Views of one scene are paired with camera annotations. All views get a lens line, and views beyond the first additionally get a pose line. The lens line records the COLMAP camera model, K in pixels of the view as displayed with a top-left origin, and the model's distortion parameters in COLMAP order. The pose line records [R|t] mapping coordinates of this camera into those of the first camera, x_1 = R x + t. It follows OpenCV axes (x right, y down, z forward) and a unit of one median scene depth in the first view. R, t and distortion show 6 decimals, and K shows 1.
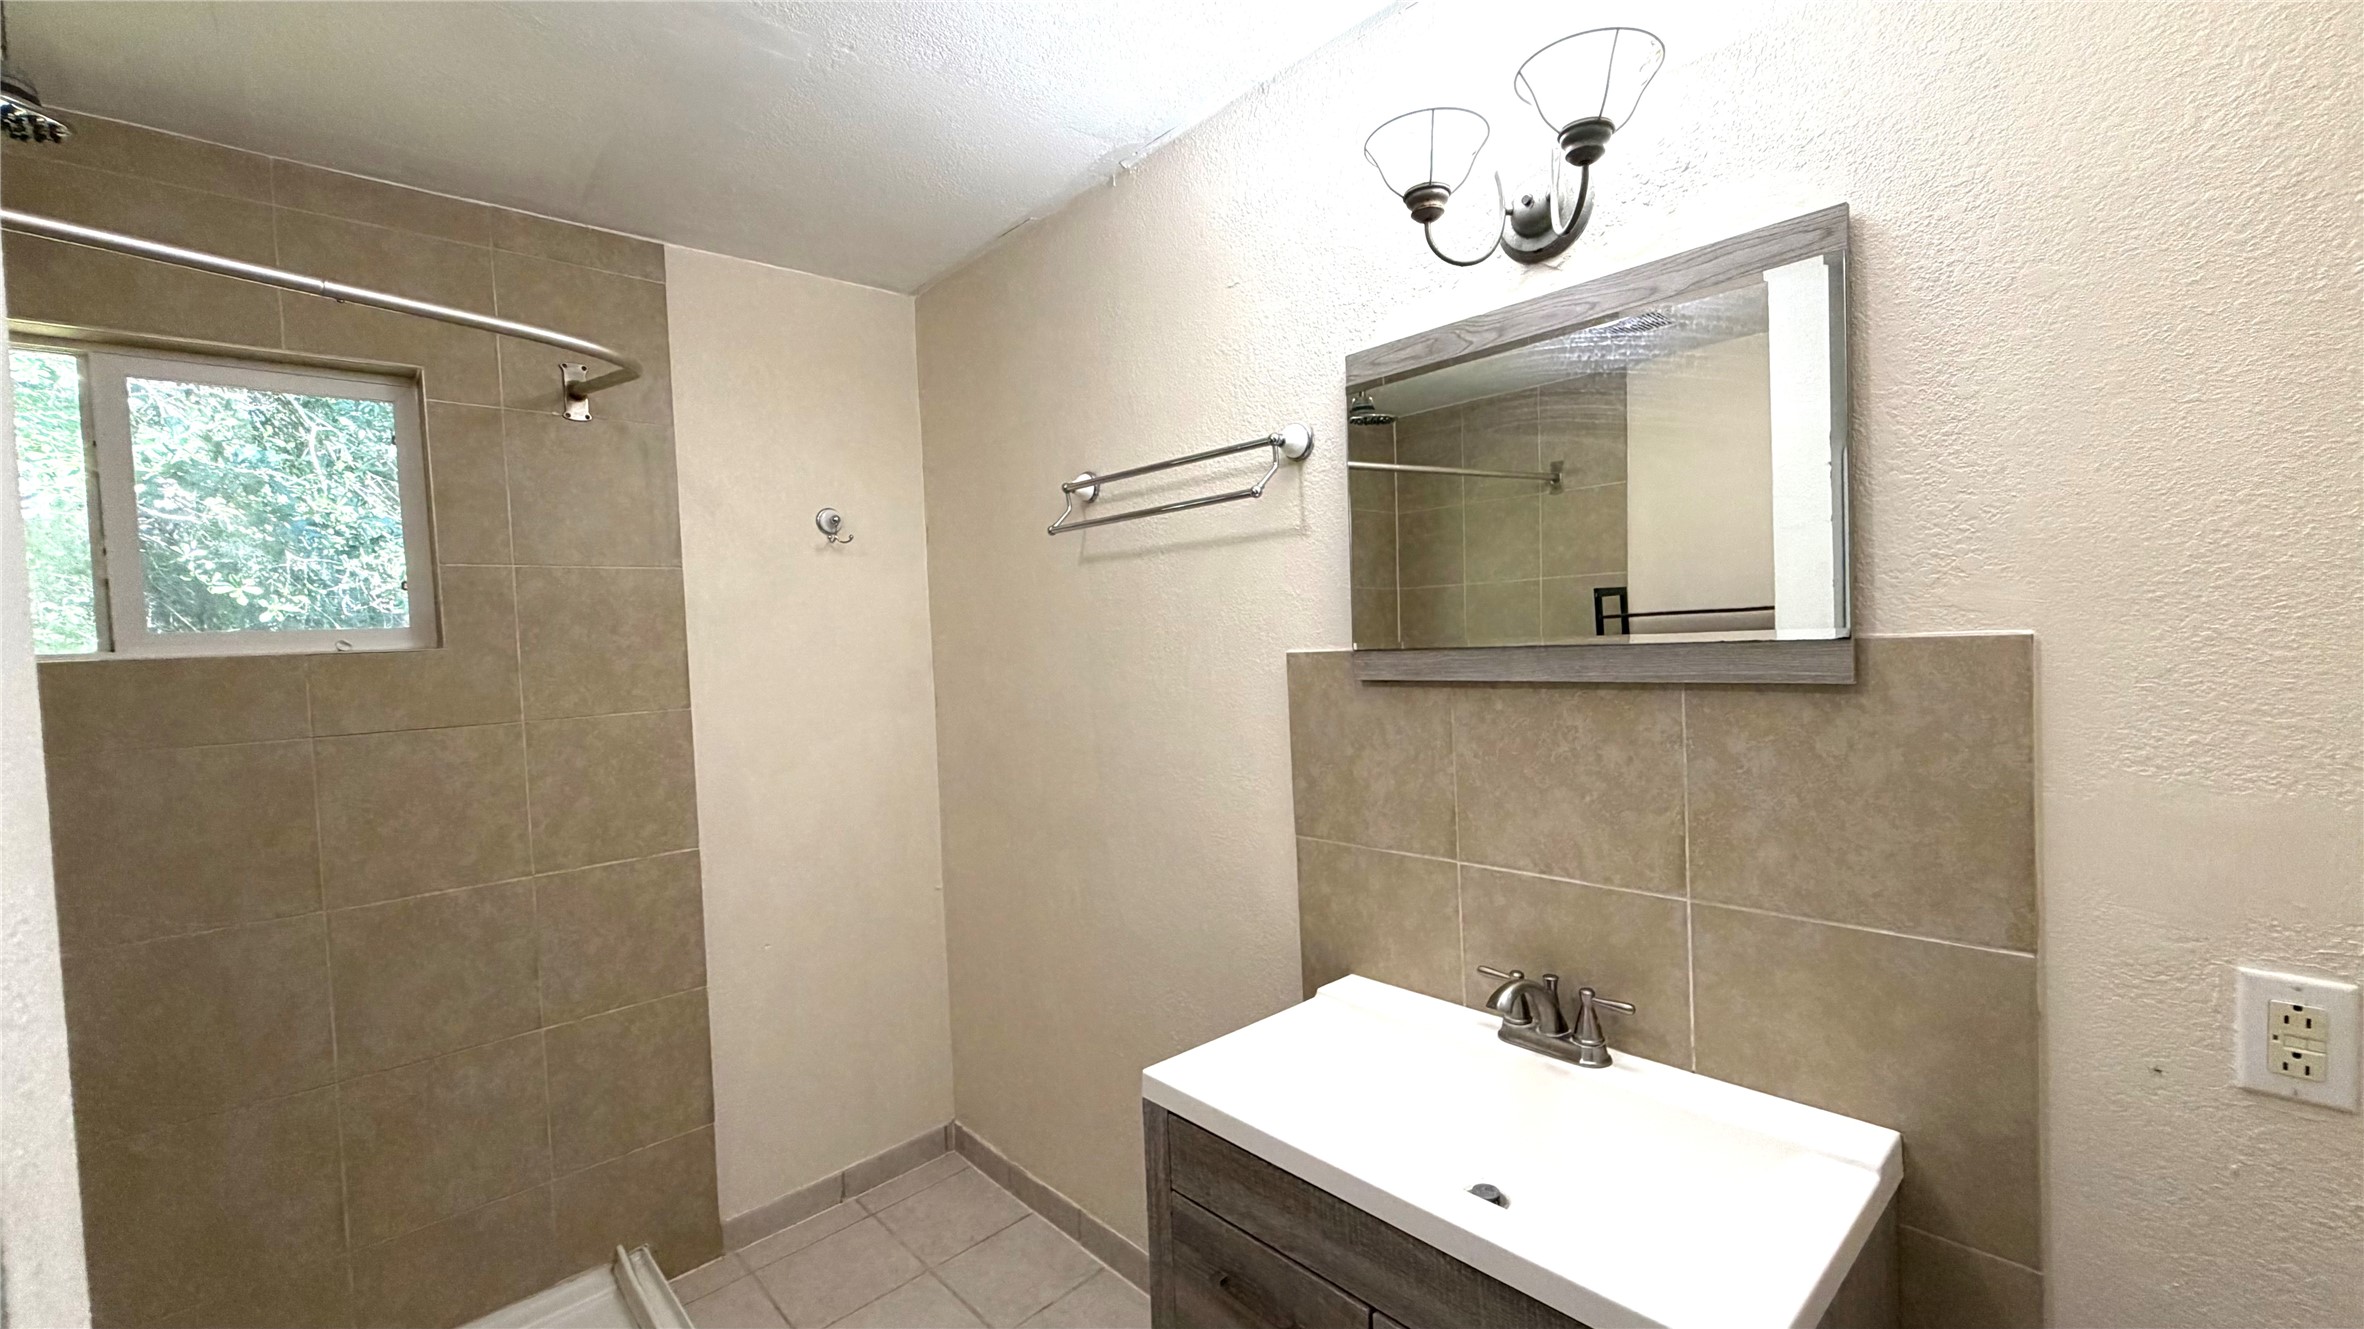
lens RADIAL K [[942.7, 0, 1173.3], [0, 942.7, 667.8], [0, 0, 1]] dist [-0.000719, 0.000662]
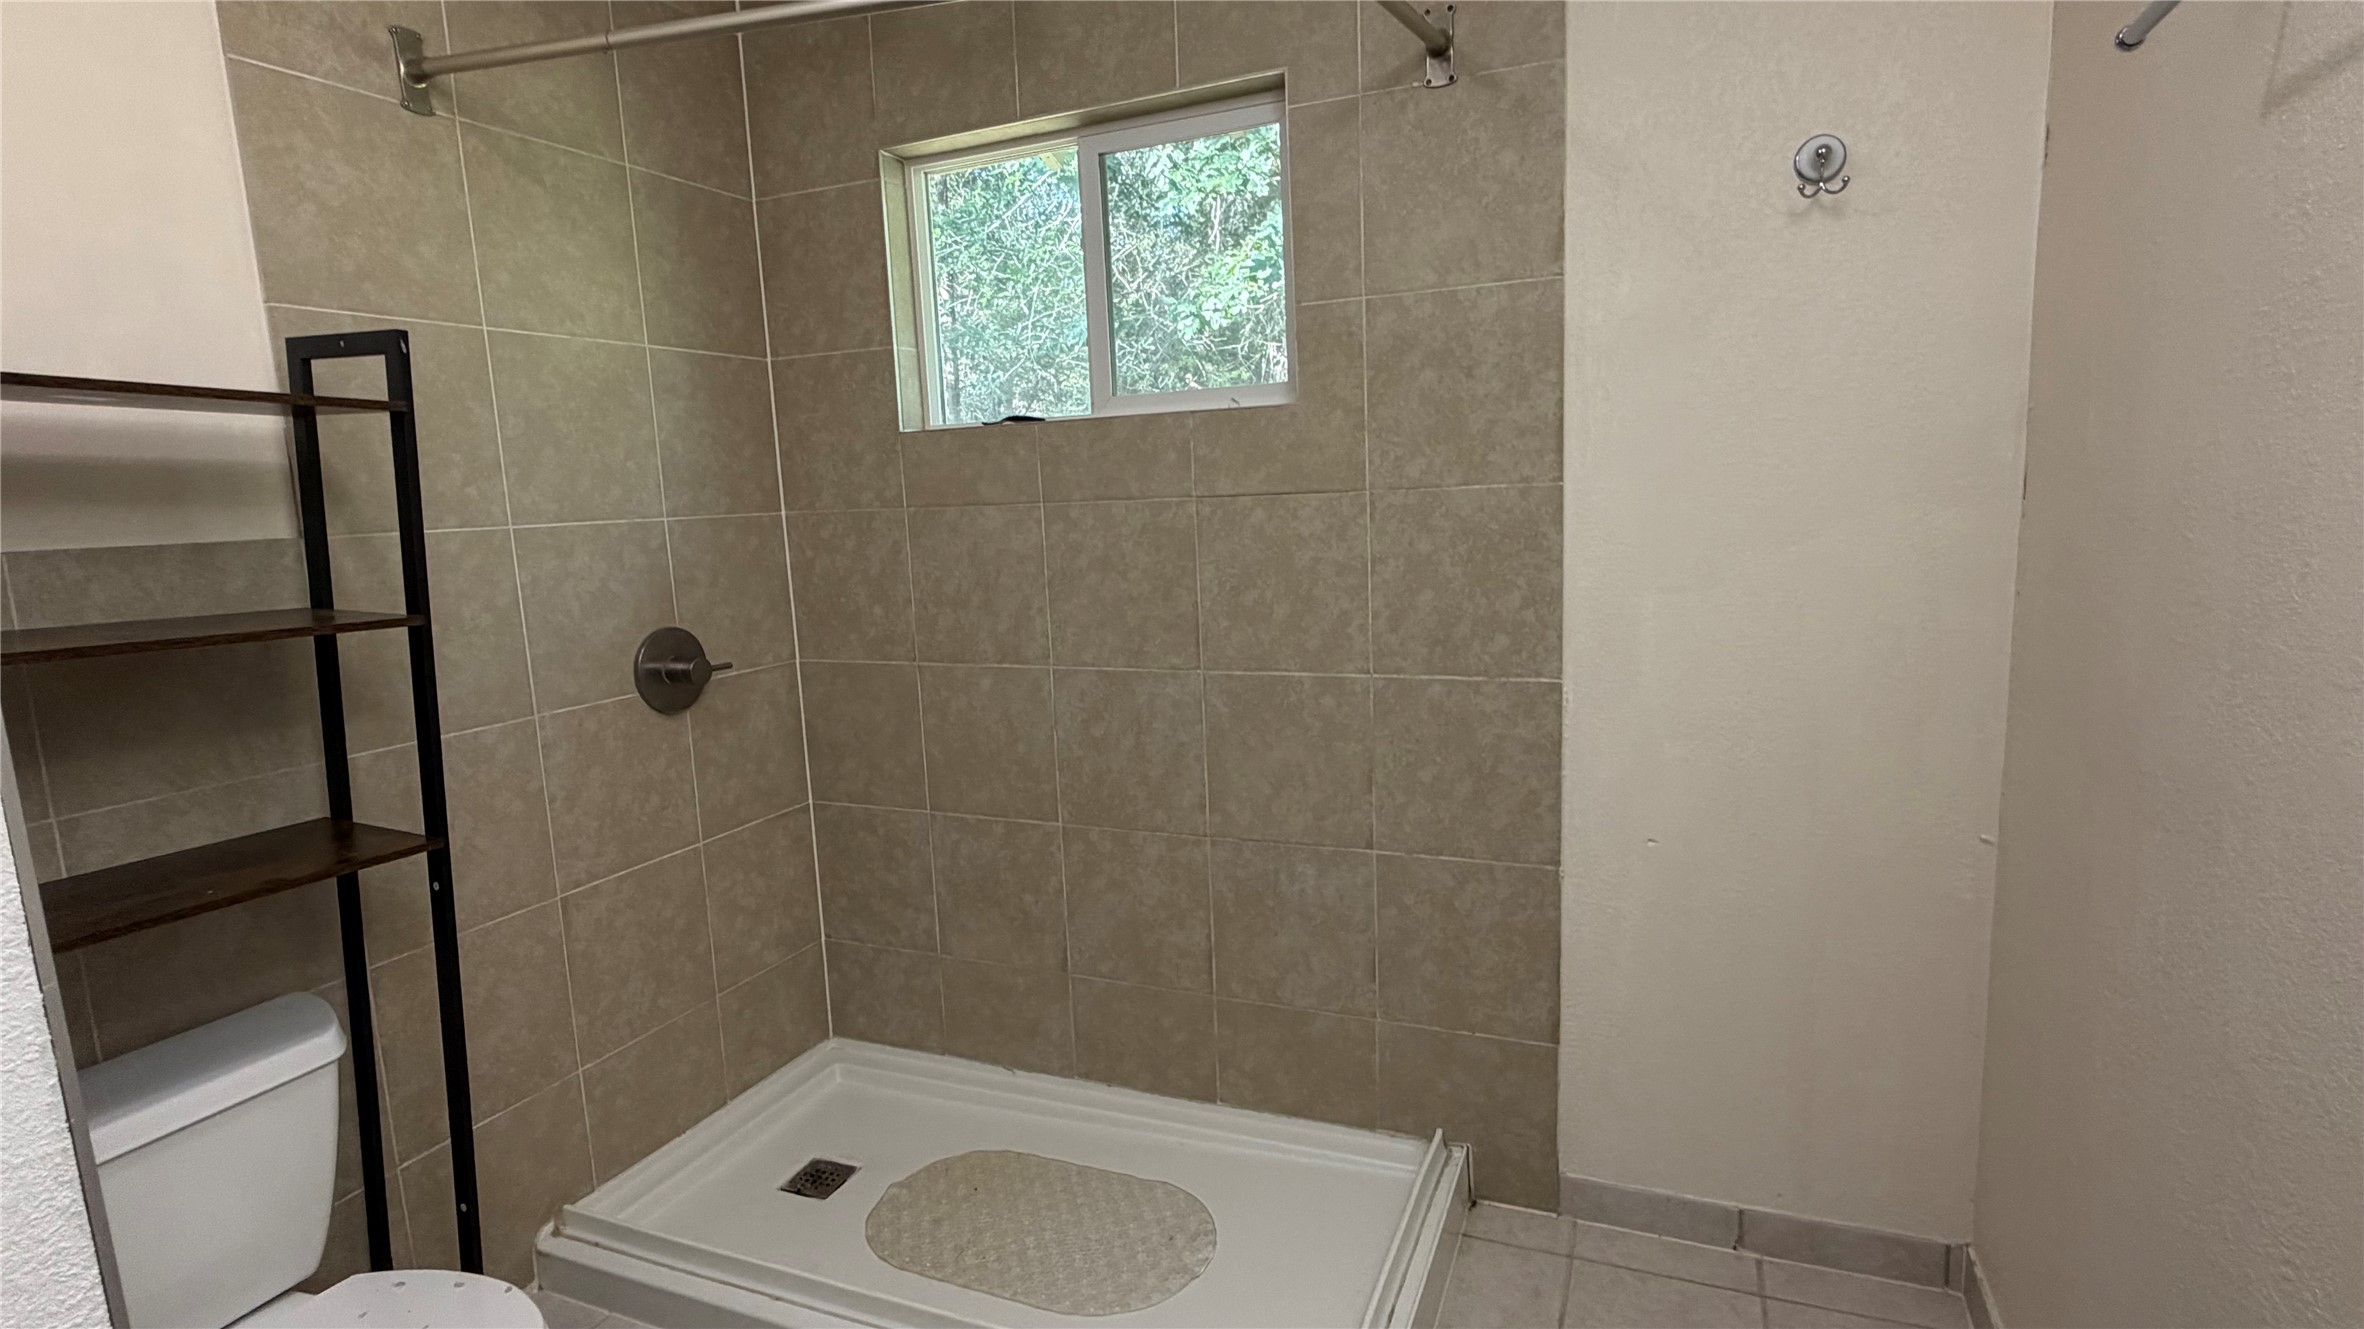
lens RADIAL K [[1172.5, 0, 1171.3], [0, 1172.5, 672.0], [0, 0, 1]] dist [-0.000305, 0.002129]
pose [[0.407231, 0.163048, -0.898653, 0.222911], [-0.007129, 0.984473, 0.175389, 0.038503], [0.913297, -0.065017, 0.402071, 0.466937]]
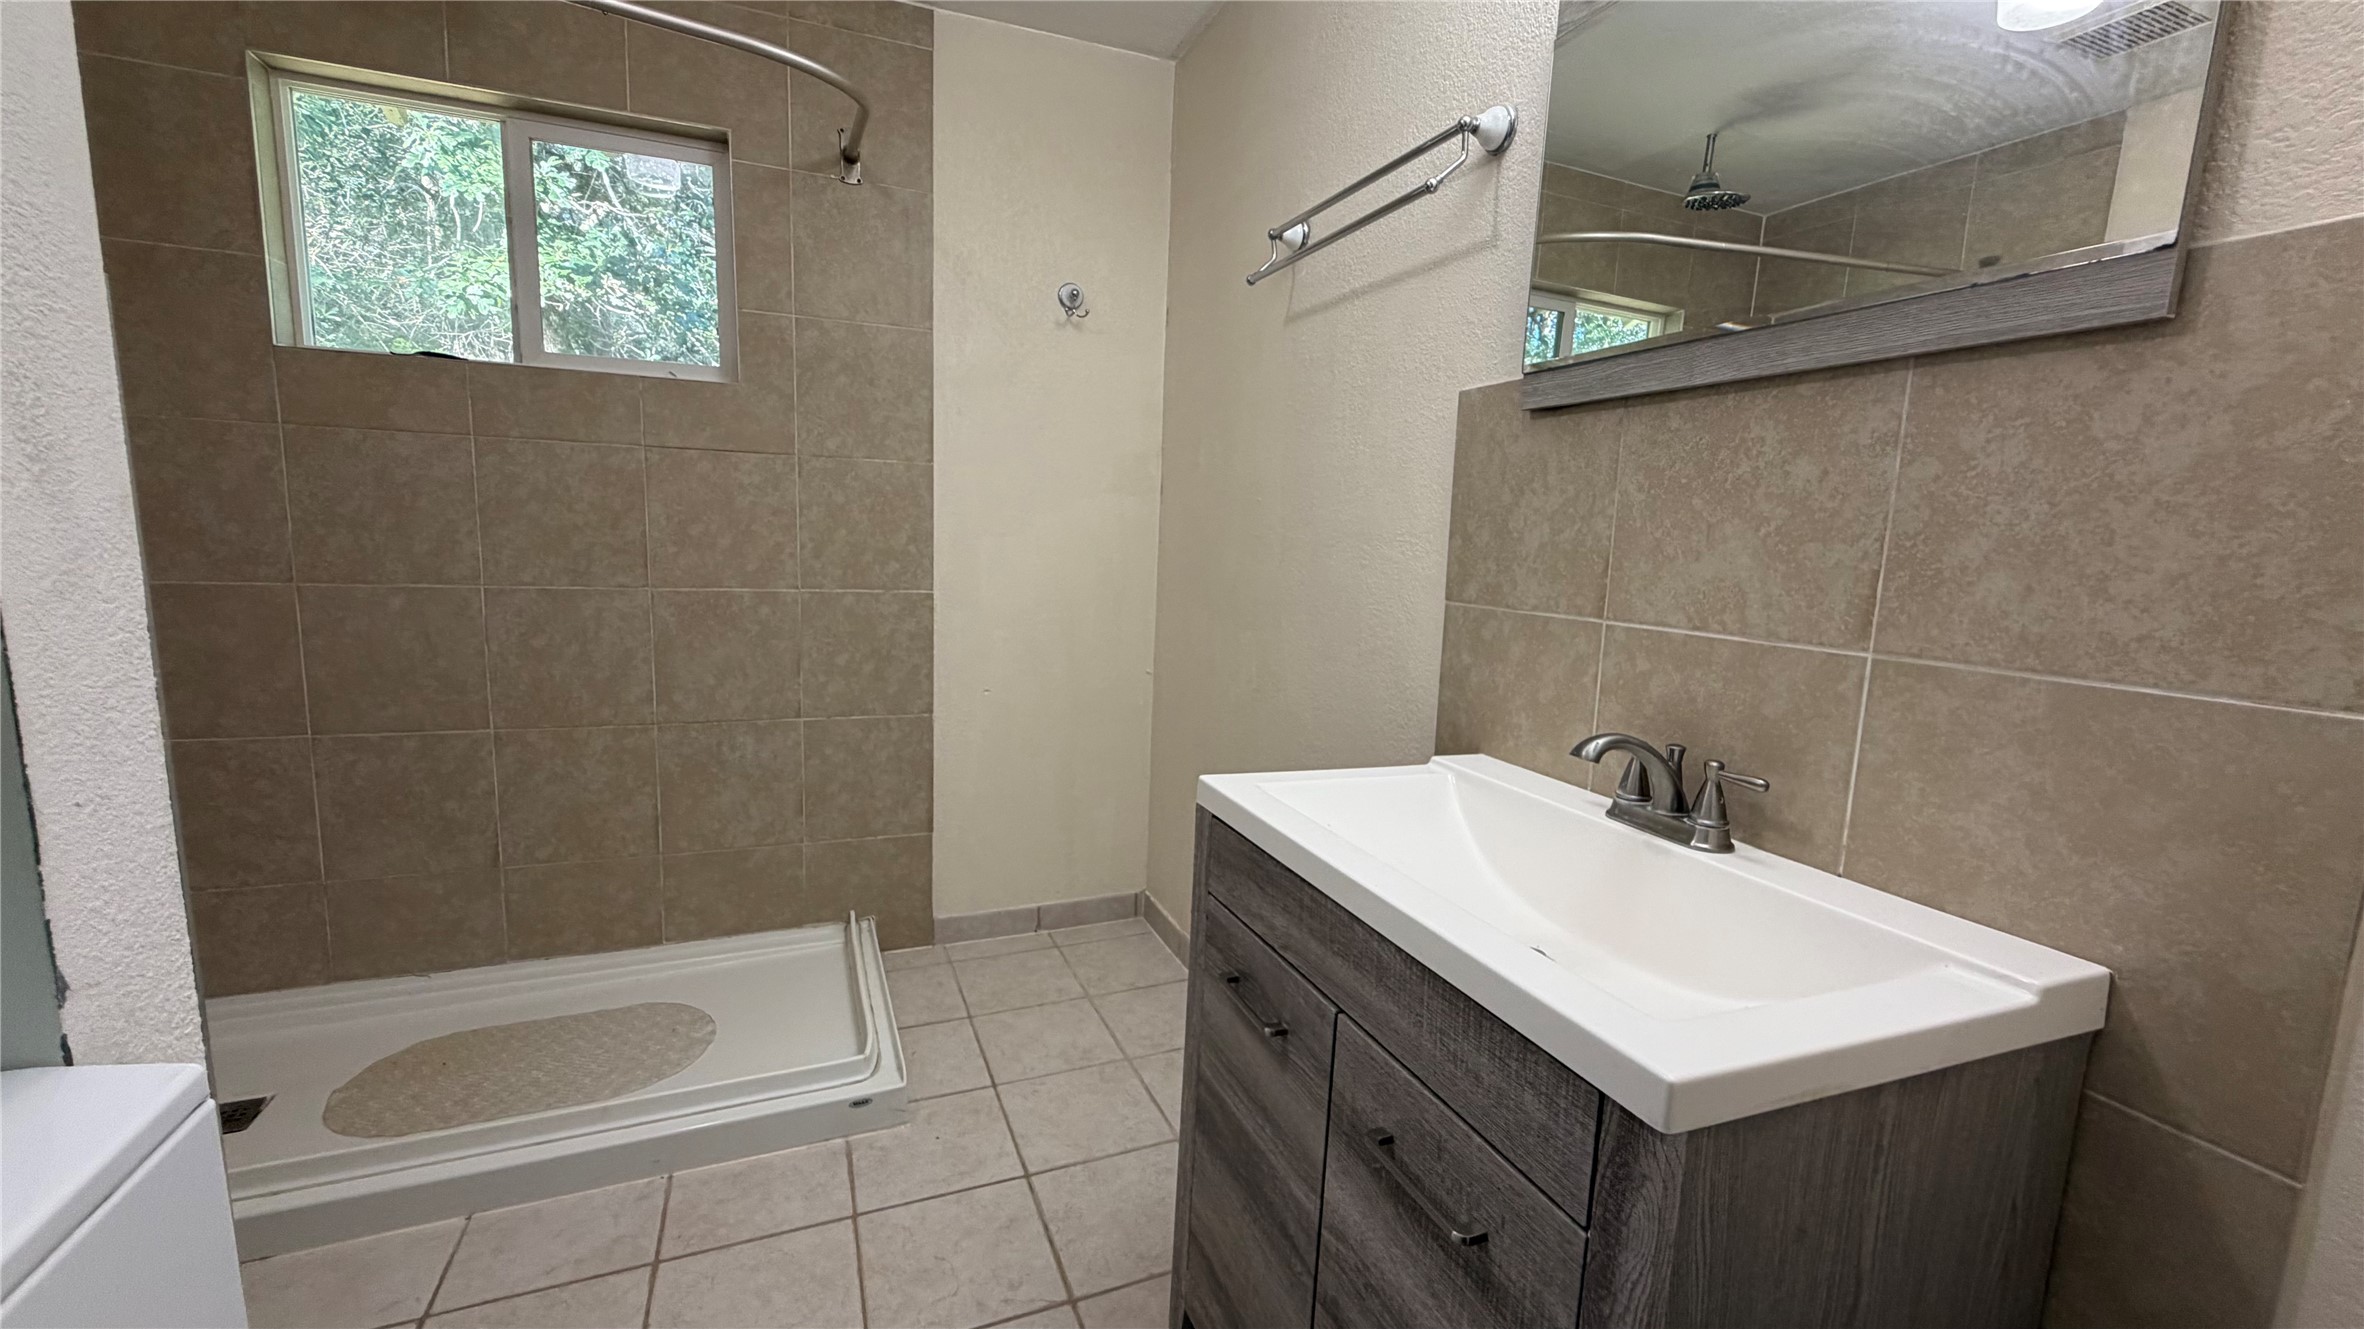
lens RADIAL K [[942.7, 0, 1173.4], [0, 942.7, 667.5], [0, 0, 1]] dist [-0.000719, 0.000662]
pose [[0.932707, 0.127635, -0.337293, 0.189462], [-0.088906, 0.987789, 0.127938, 0.141229], [0.349504, -0.089341, 0.932666, 0.063392]]
